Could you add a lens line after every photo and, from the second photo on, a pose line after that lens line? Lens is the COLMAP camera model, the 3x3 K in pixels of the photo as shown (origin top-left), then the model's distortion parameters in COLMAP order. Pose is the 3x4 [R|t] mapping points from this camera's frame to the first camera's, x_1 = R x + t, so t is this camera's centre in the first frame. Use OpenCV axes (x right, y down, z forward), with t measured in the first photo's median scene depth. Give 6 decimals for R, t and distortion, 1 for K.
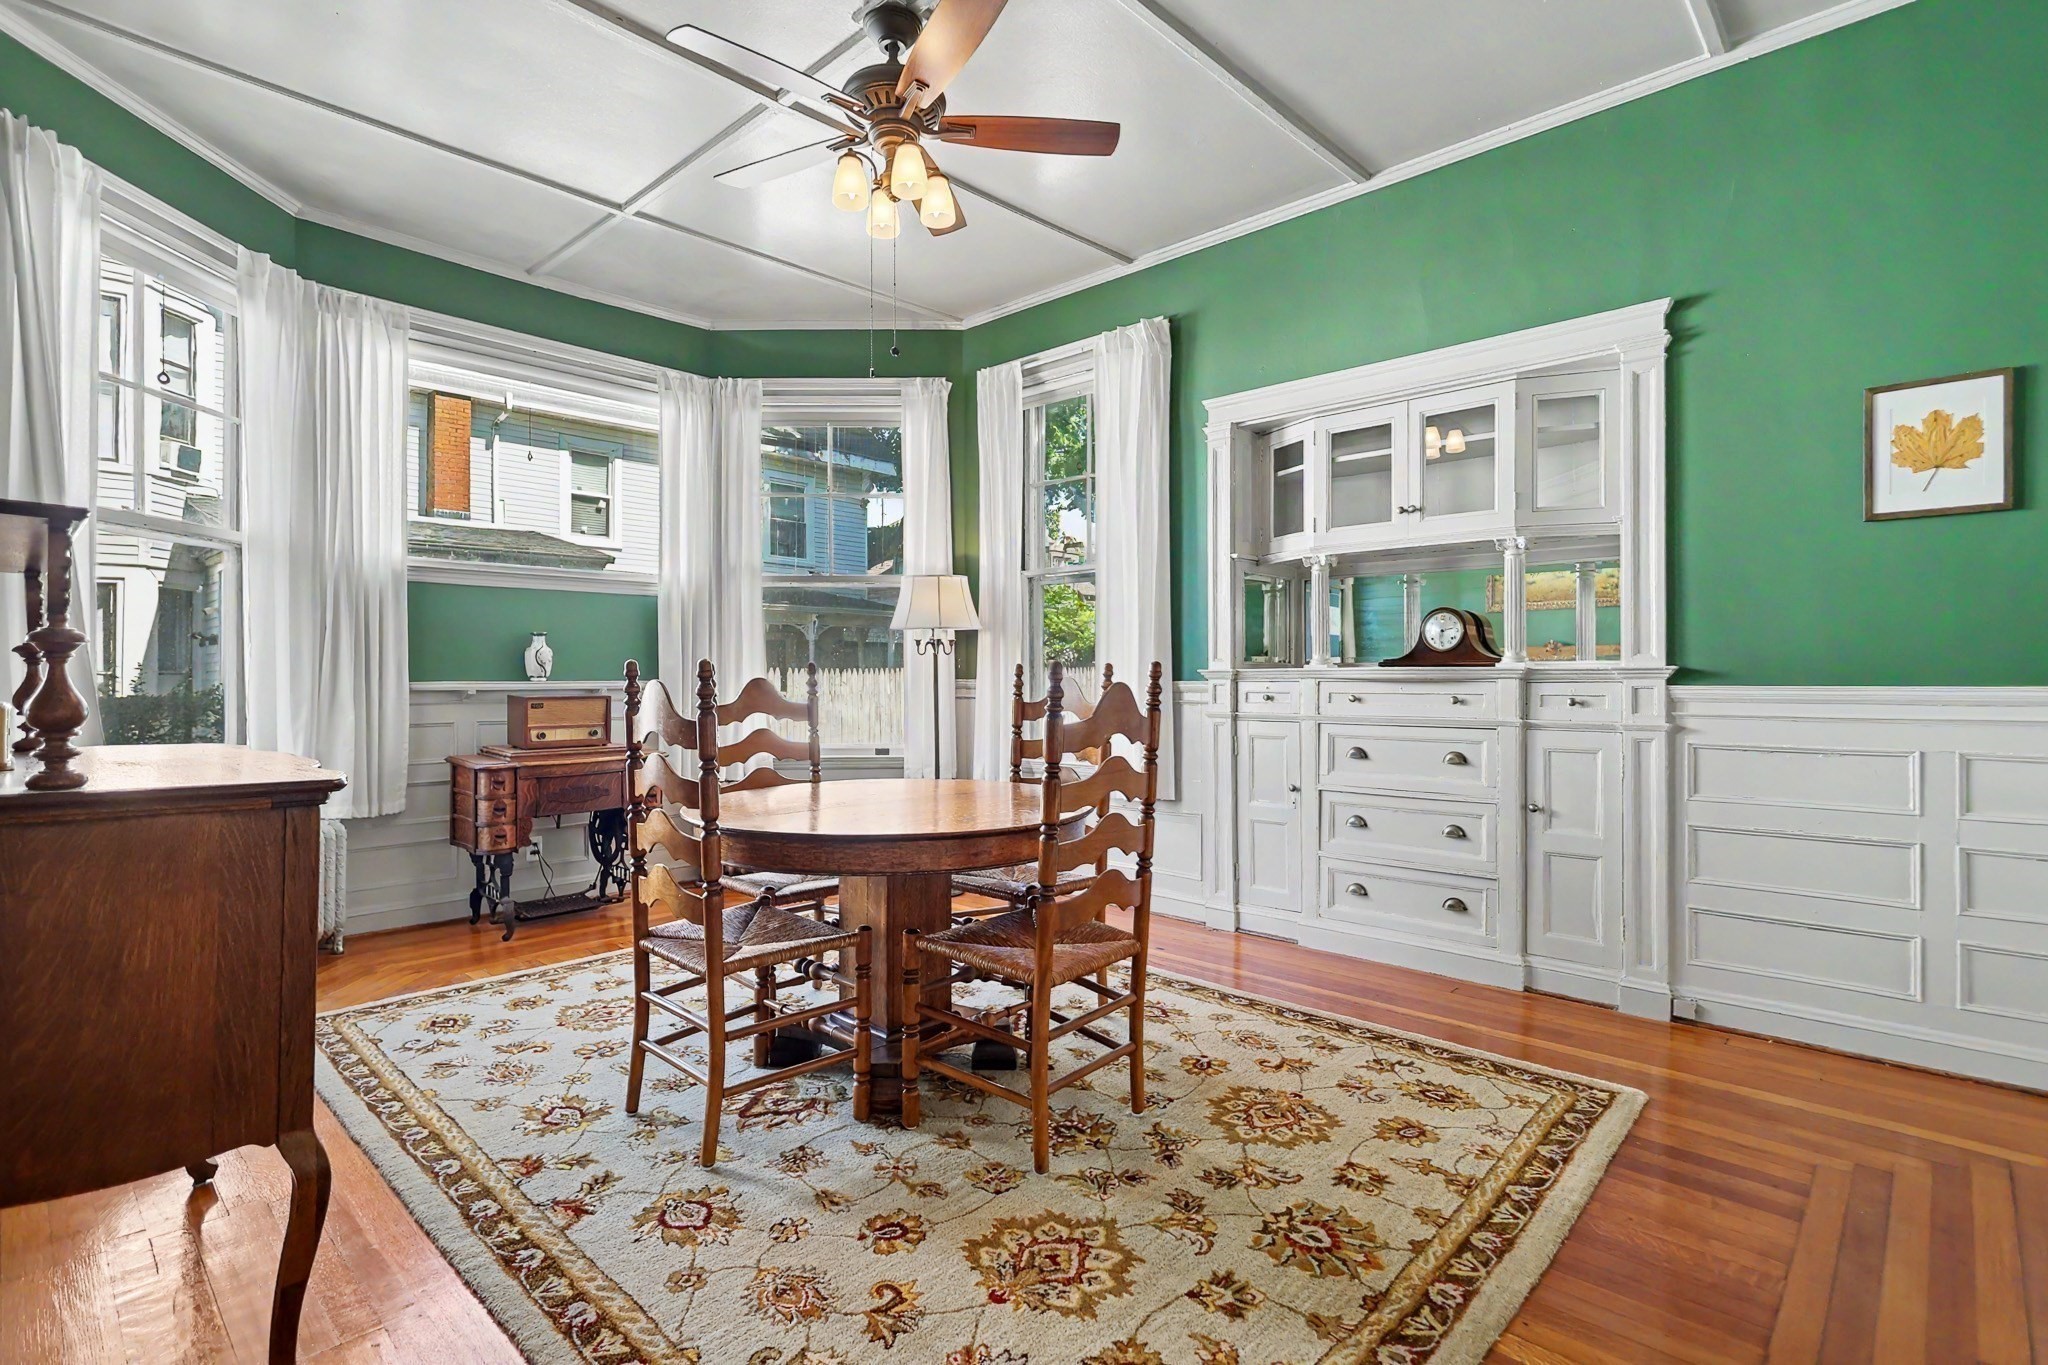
lens RADIAL K [[977.3, 0, 1024.0], [0, 977.3, 682.5], [0, 0, 1]] dist [-0.008972, 0.000246]
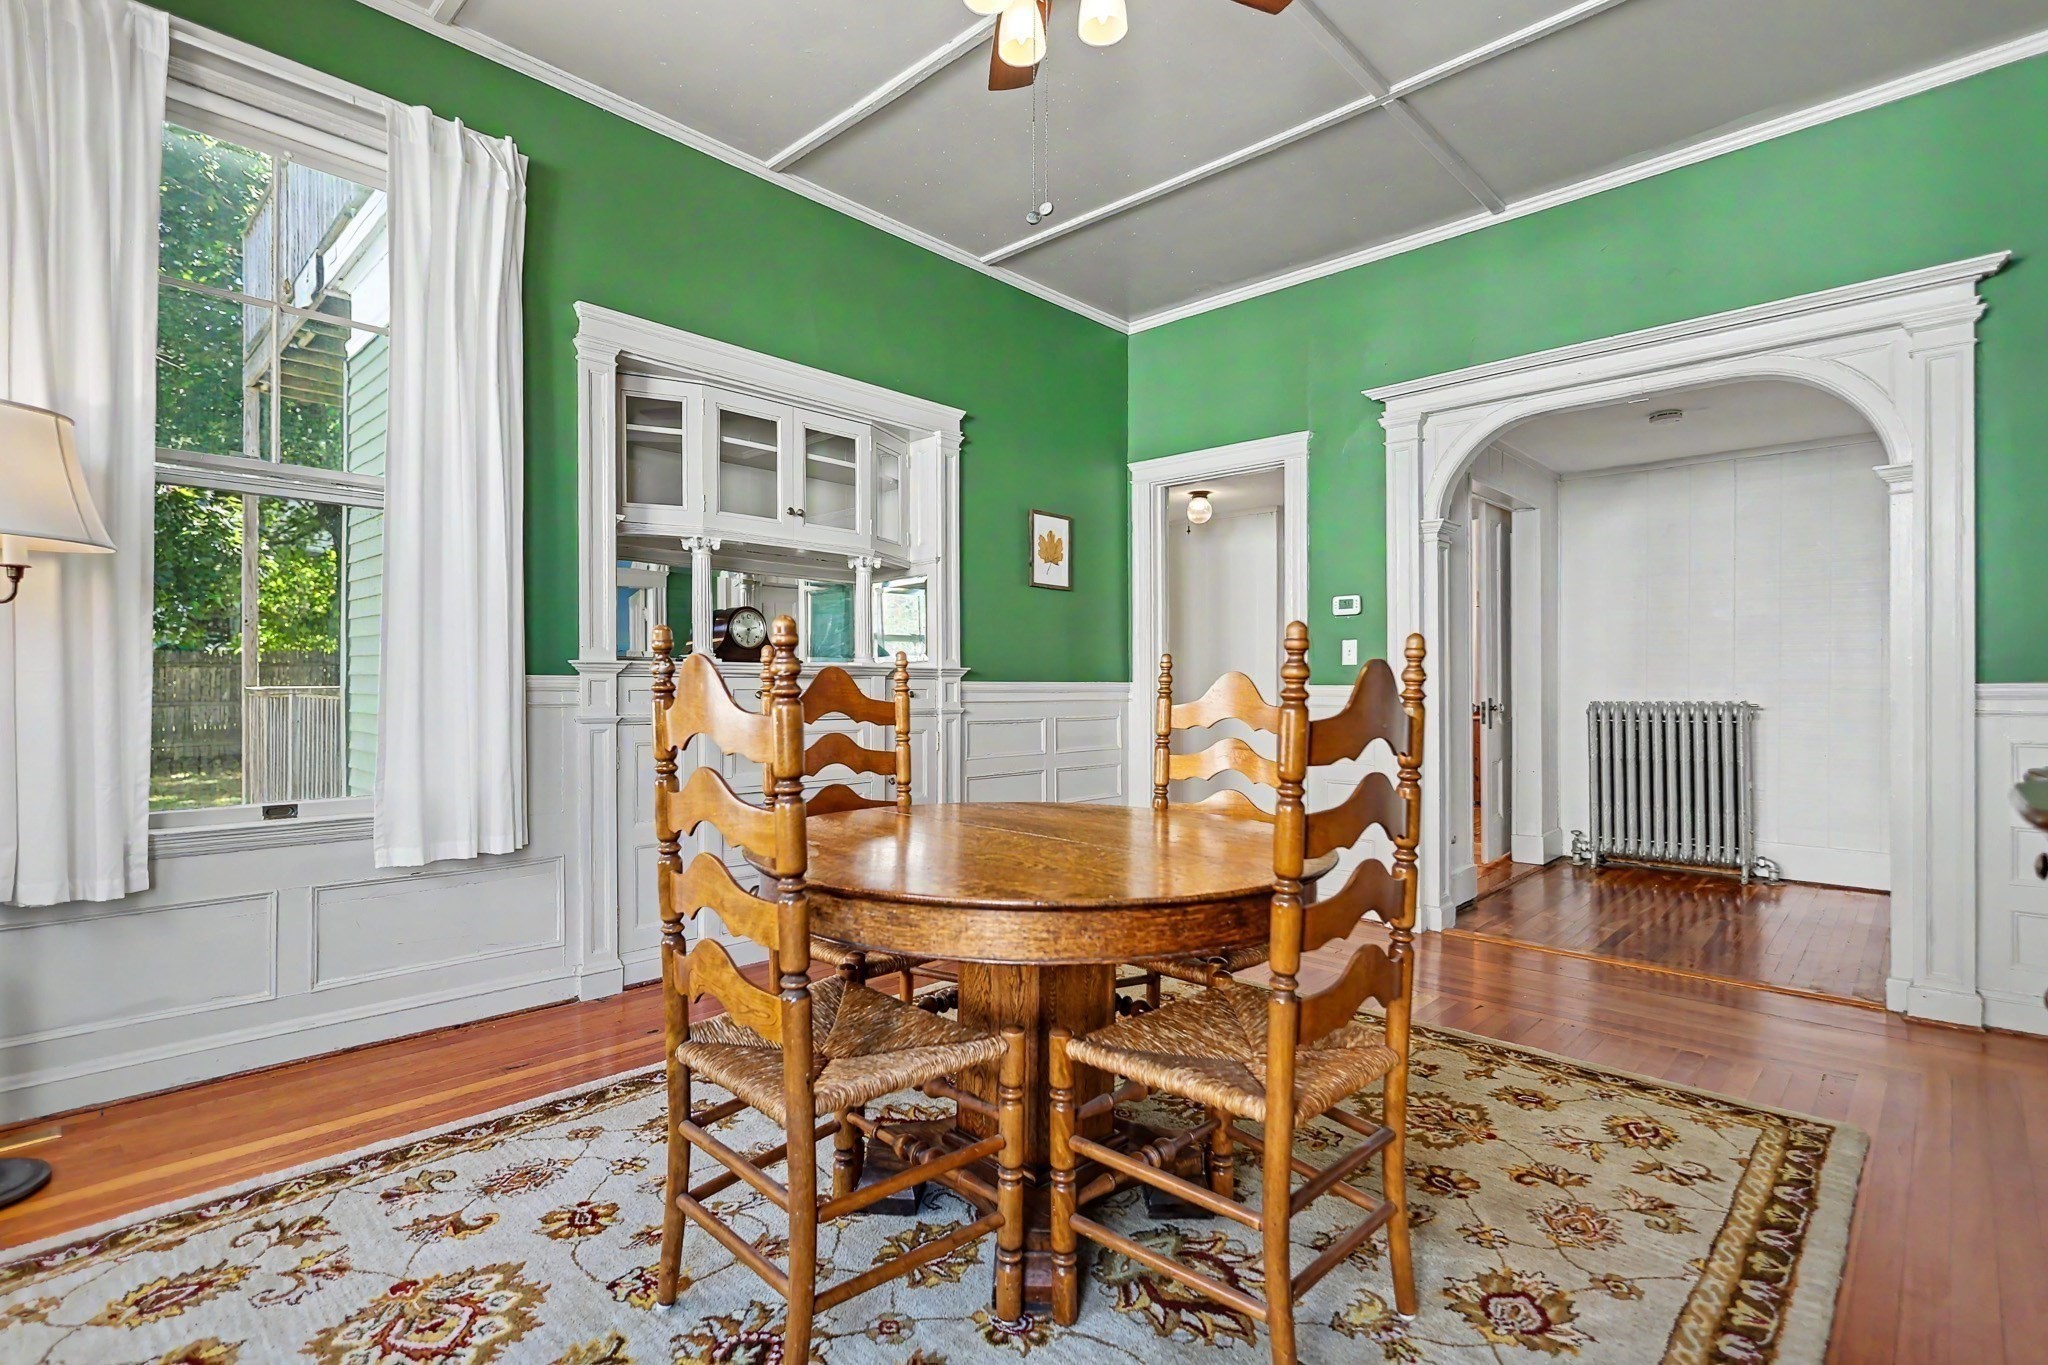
lens RADIAL K [[996.8, 0, 1028.5], [0, 996.8, 642.4], [0, 0, 1]] dist [0.053402, 0.000198]
pose [[-0.017854, 0.045789, 0.998792, -0.703235], [0.004584, 0.998944, -0.045714, 0.011684], [-0.999830, 0.003762, -0.018045, 0.811437]]
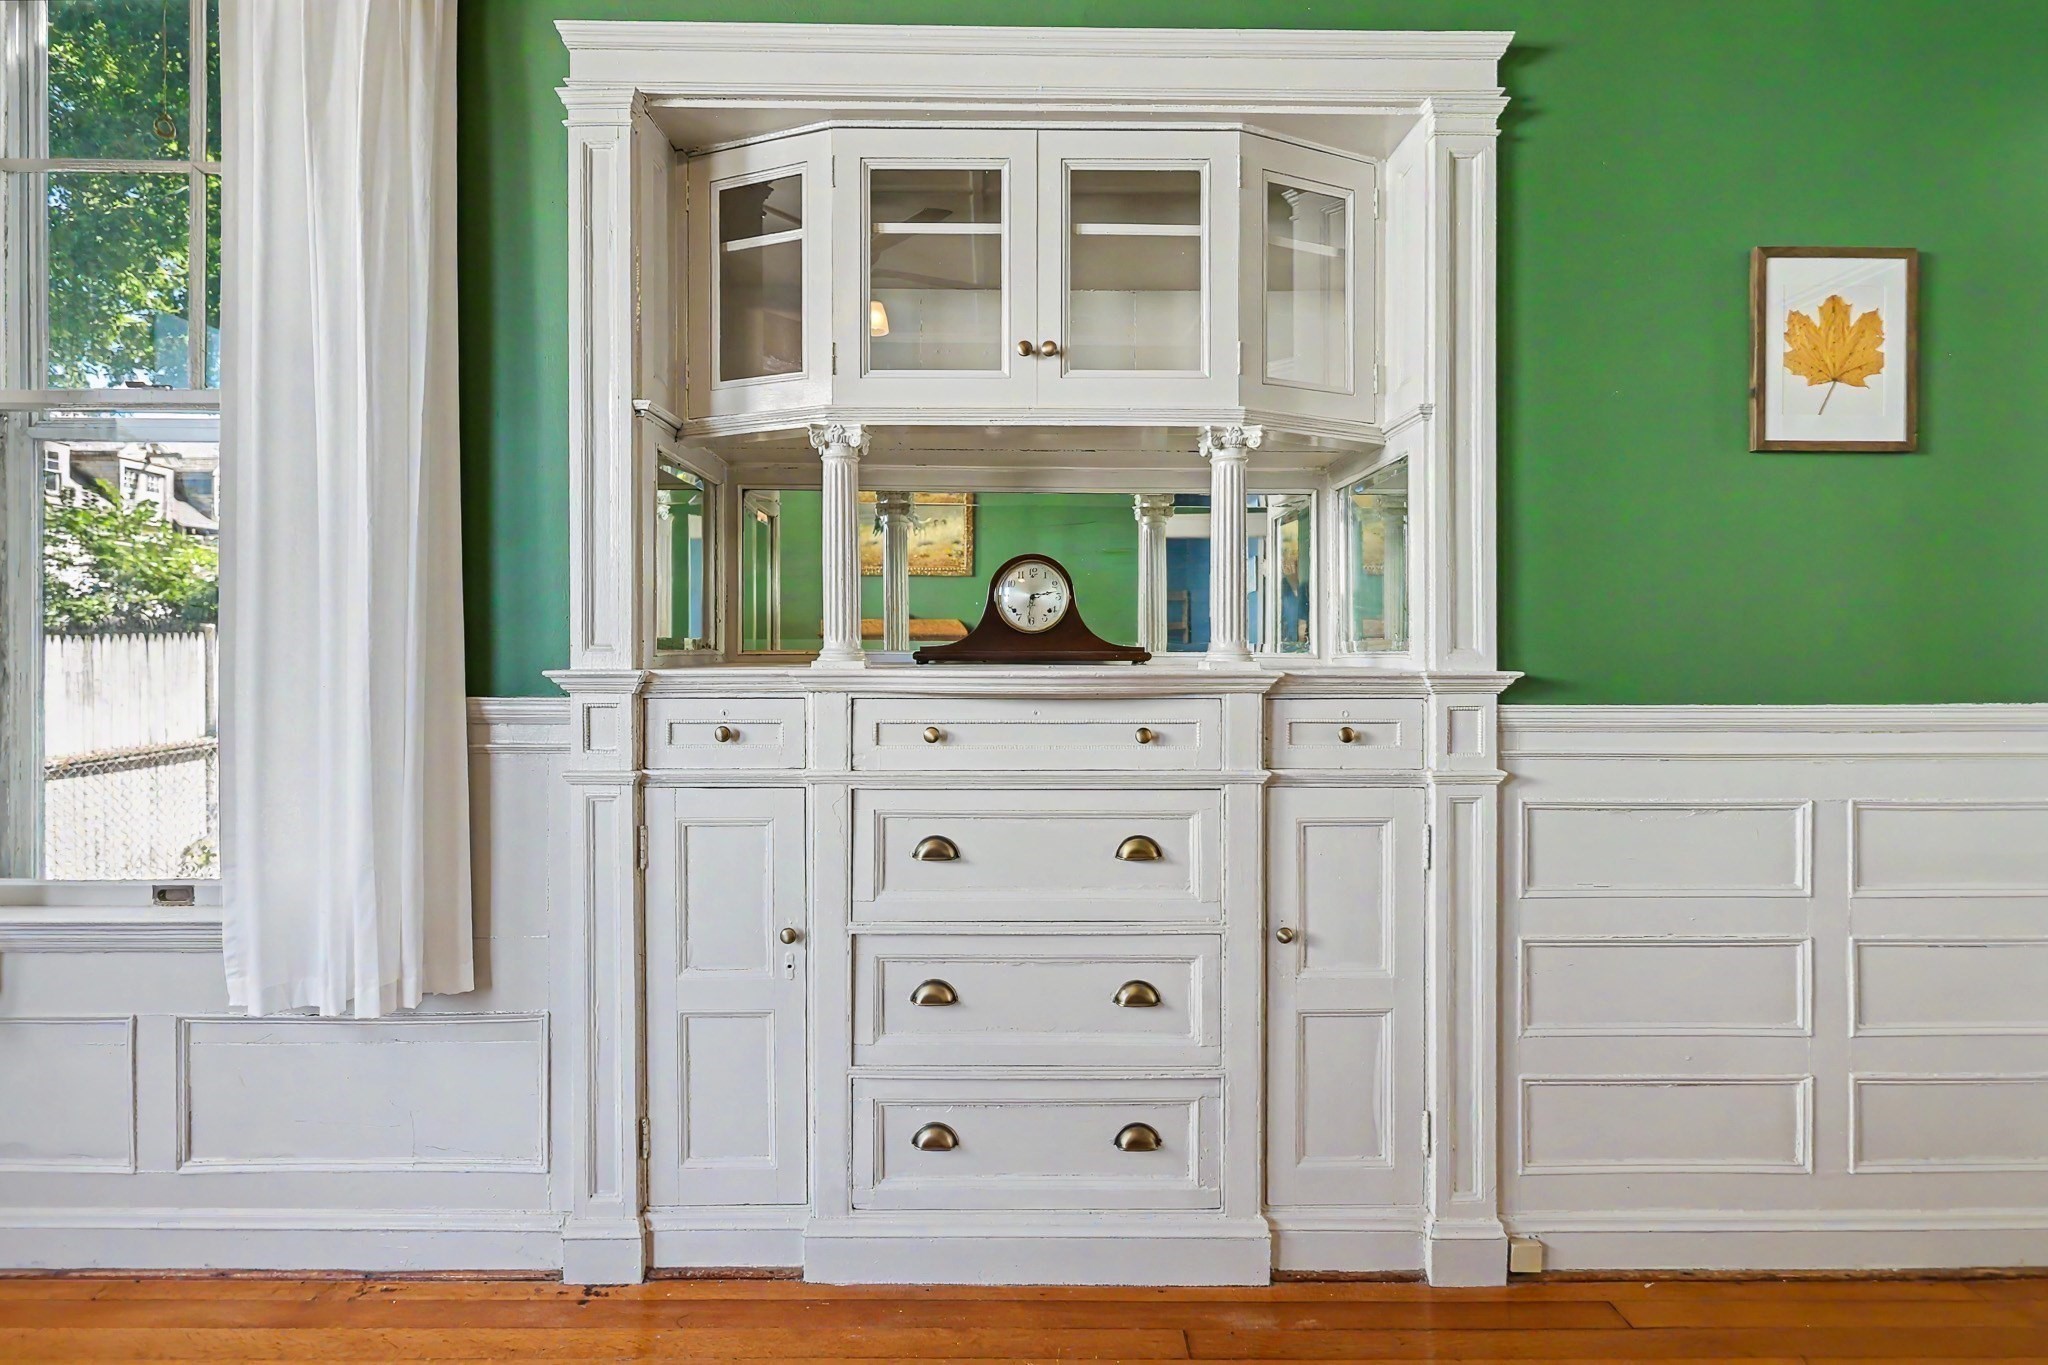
lens RADIAL K [[993.6, 0, 1008.8], [0, 993.6, 644.3], [0, 0, 1]] dist [-0.005111, 0.000515]
pose [[0.720453, 0.001016, 0.693503, 0.035247], [0.001342, 0.999995, -0.002858, -0.027636], [-0.693502, 0.002990, 0.720448, 0.679353]]
